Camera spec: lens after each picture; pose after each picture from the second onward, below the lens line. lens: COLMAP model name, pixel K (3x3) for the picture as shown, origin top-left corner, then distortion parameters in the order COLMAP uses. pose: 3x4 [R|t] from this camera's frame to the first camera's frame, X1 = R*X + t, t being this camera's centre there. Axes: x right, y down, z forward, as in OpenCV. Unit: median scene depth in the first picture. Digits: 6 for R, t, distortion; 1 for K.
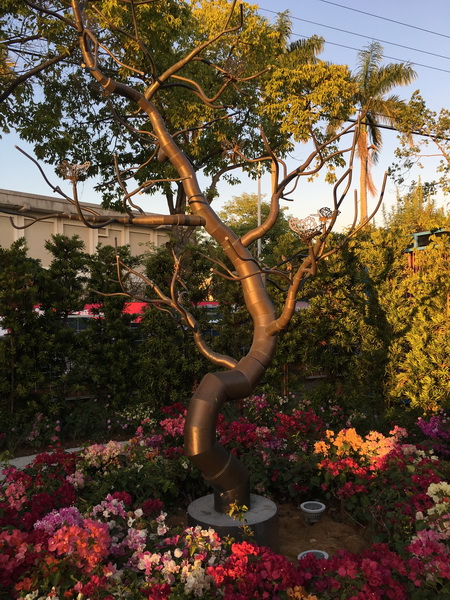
lens RADIAL K [[511.3, 0, 225.4], [0, 511.3, 298.2], [0, 0, 1]] dist [0.057039, -0.029707]
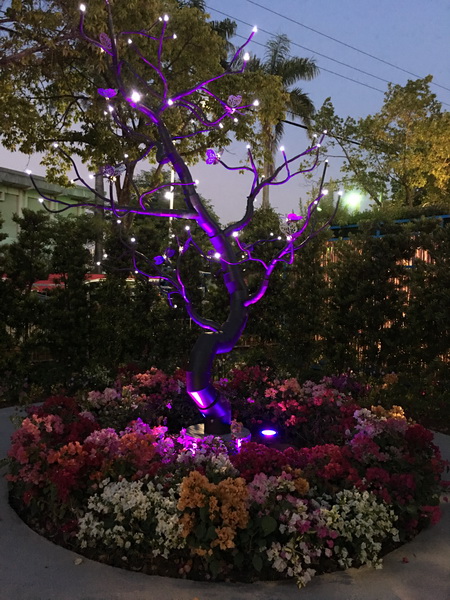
lens RADIAL K [[511.3, 0, 223.8], [0, 511.3, 300.9], [0, 0, 1]] dist [0.057039, -0.029707]
pose [[0.978030, 0.033754, 0.205714, -0.098533], [-0.044678, 0.997814, 0.048692, -0.001106], [-0.203621, -0.056813, 0.977400, -0.115261]]
